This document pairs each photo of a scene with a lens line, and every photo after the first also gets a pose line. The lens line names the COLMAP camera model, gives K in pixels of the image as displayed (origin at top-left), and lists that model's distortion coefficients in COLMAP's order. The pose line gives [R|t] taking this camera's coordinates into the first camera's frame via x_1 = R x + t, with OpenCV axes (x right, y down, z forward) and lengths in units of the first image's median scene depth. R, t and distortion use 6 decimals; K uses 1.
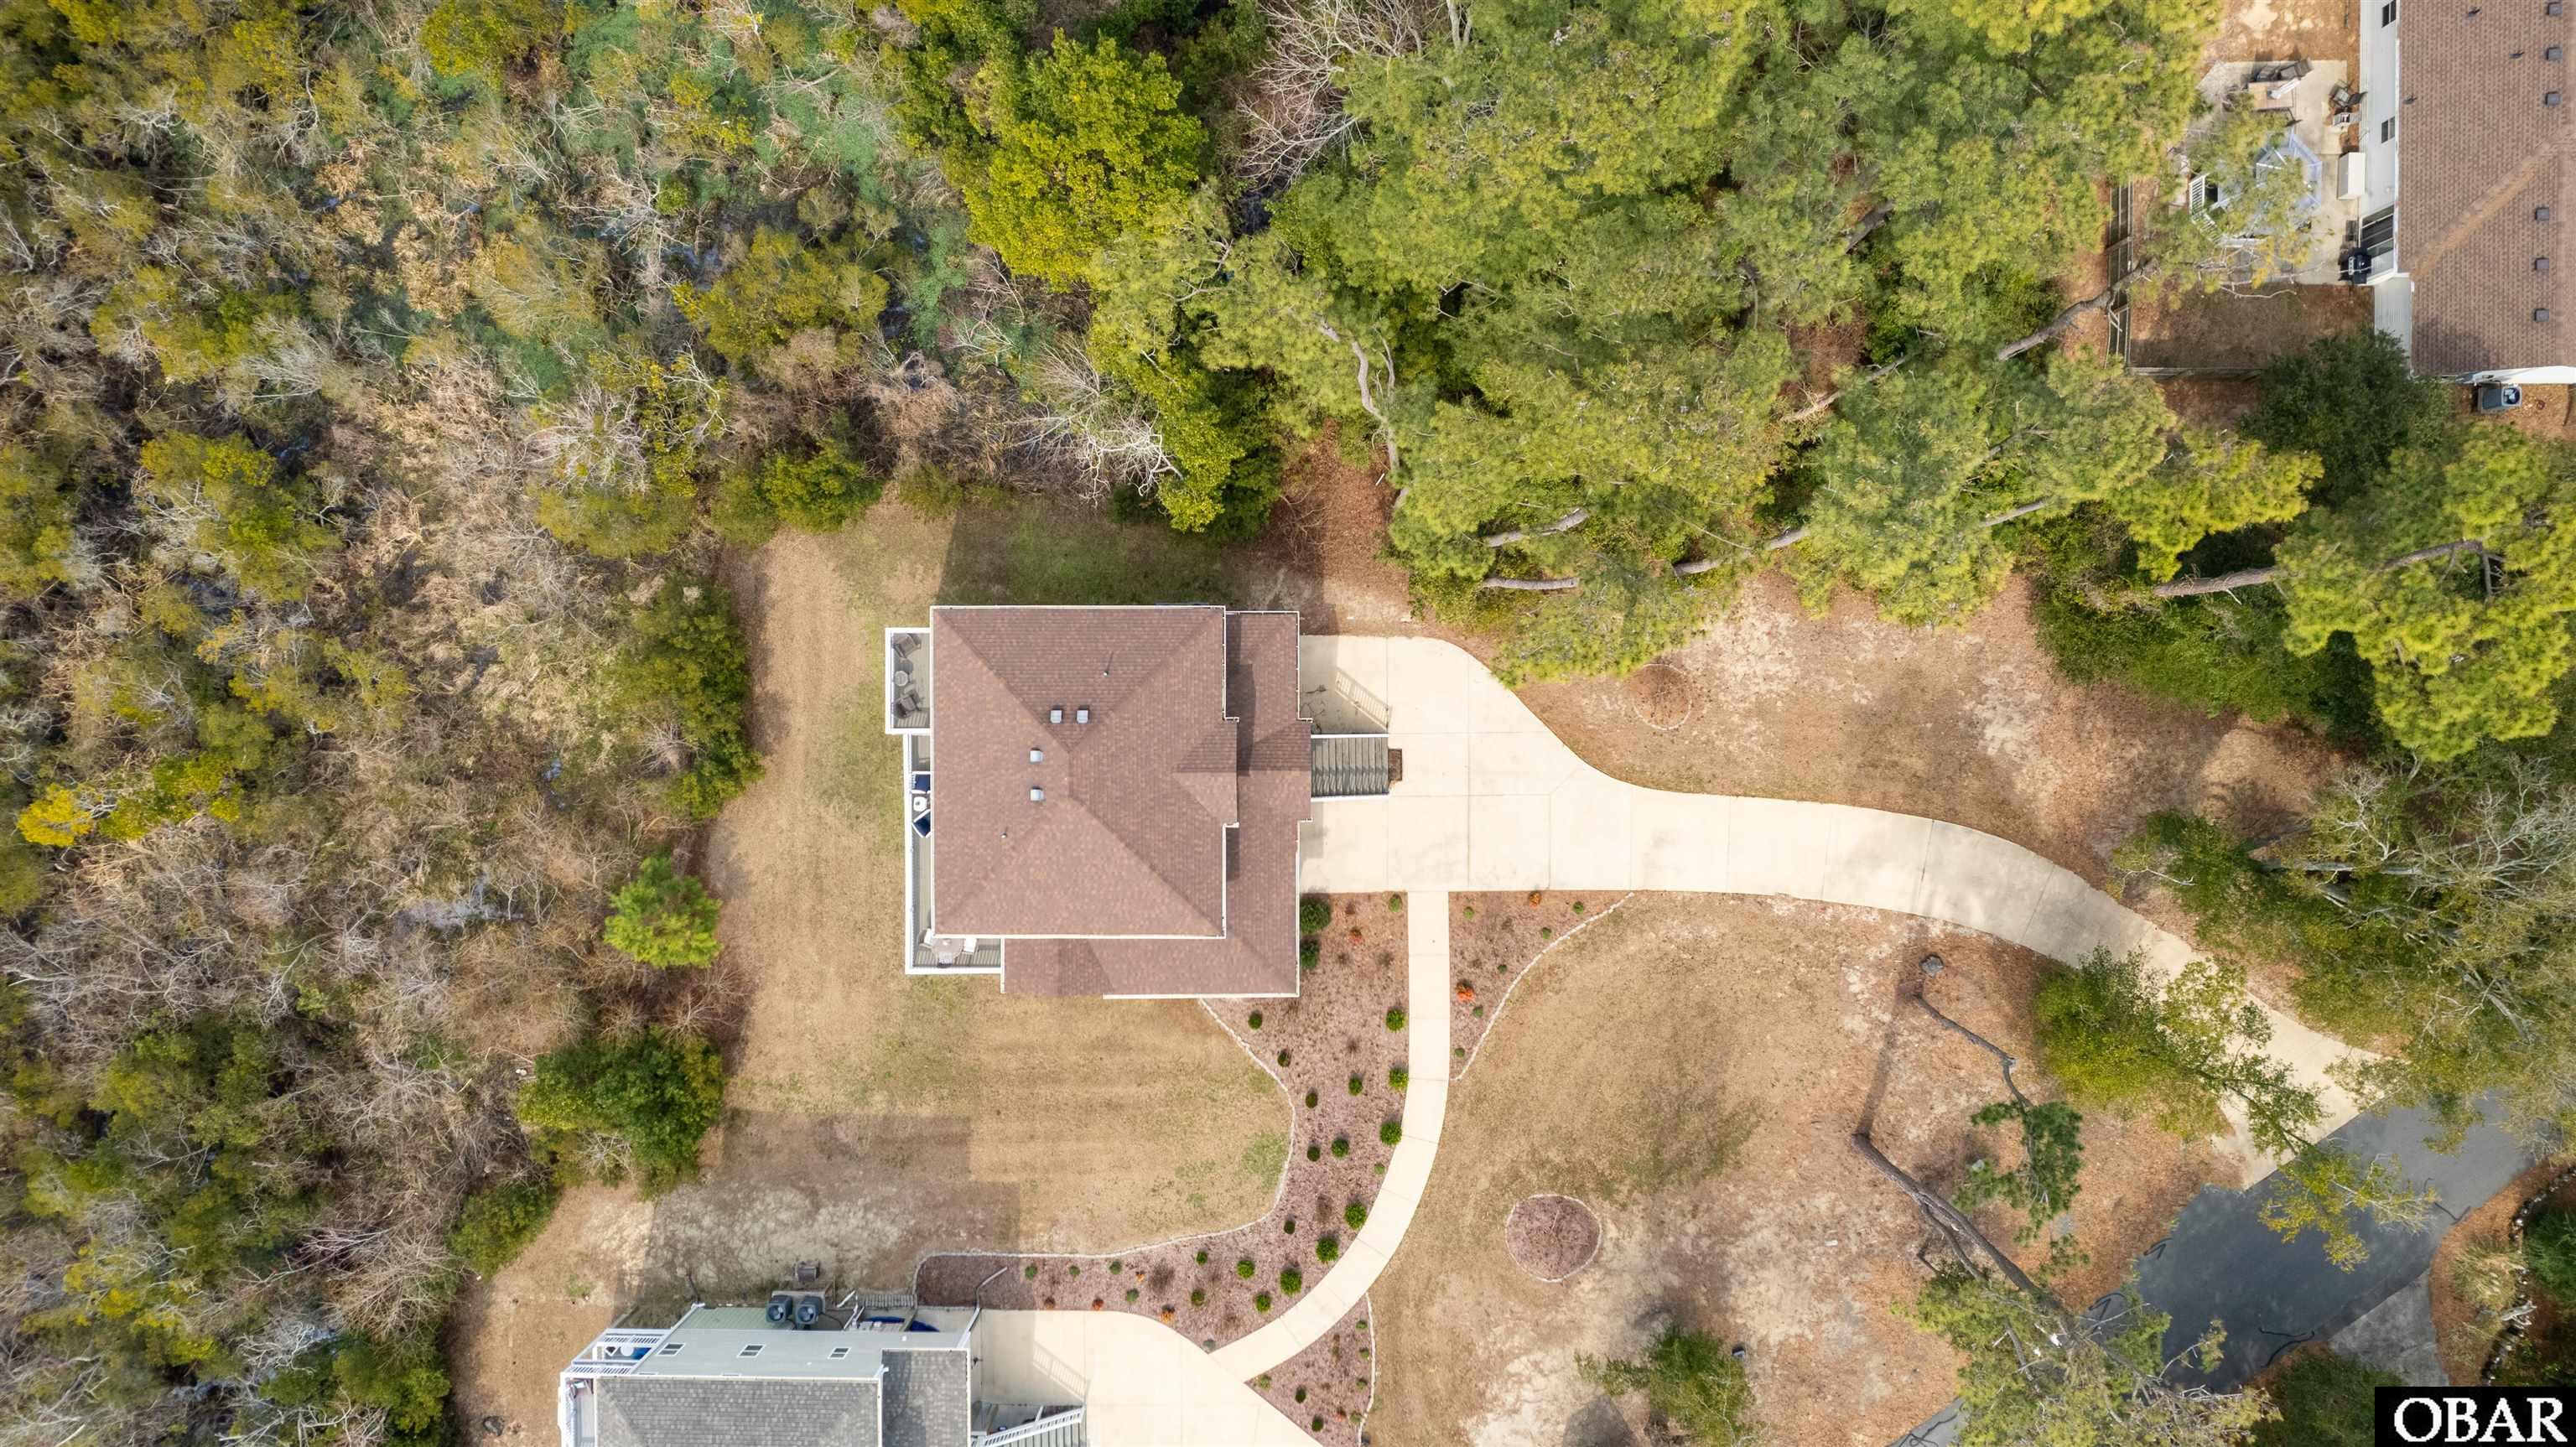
lens RADIAL K [[1621.6, 0, 1285.8], [0, 1621.6, 735.8], [0, 0, 1]] dist [-0.099810, 0.077265]
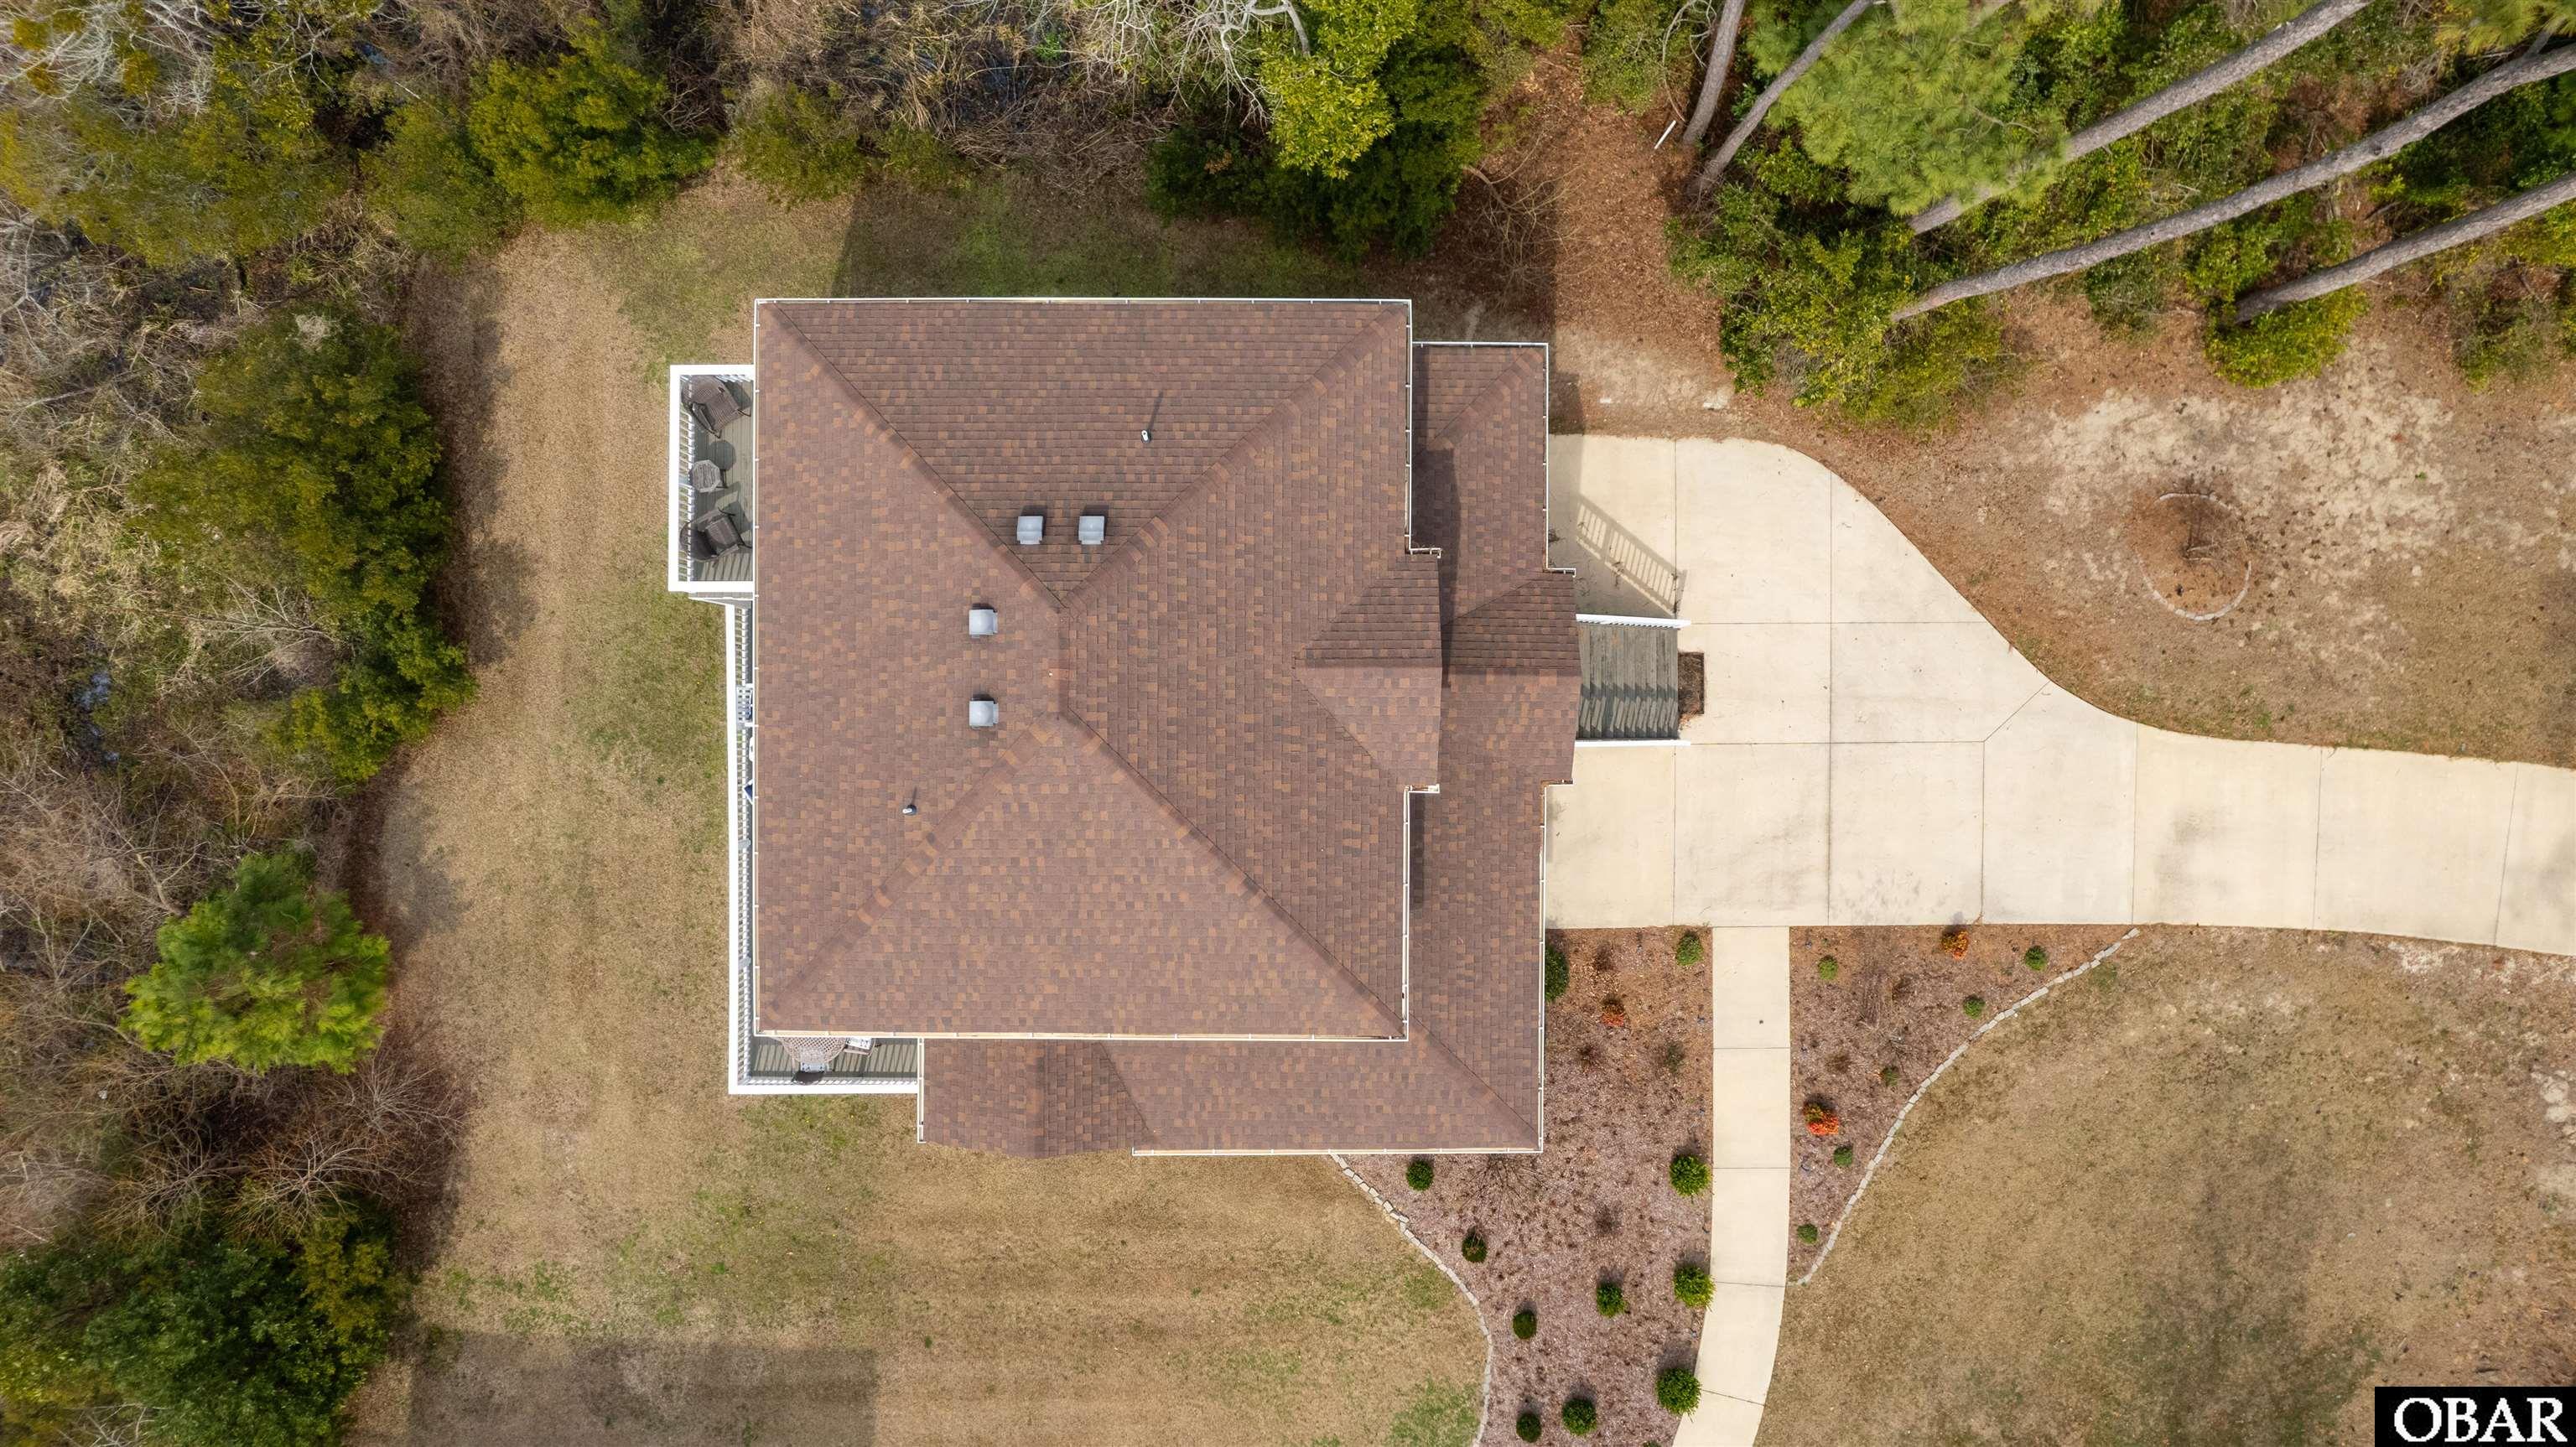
lens RADIAL K [[1621.6, 0, 1285.8], [0, 1621.6, 735.8], [0, 0, 1]] dist [-0.099810, 0.077265]
pose [[0.999985, 0.004544, -0.003143, -0.061128], [-0.004543, 0.999990, 0.000516, 0.035197], [0.003145, -0.000501, 0.999995, 0.482345]]
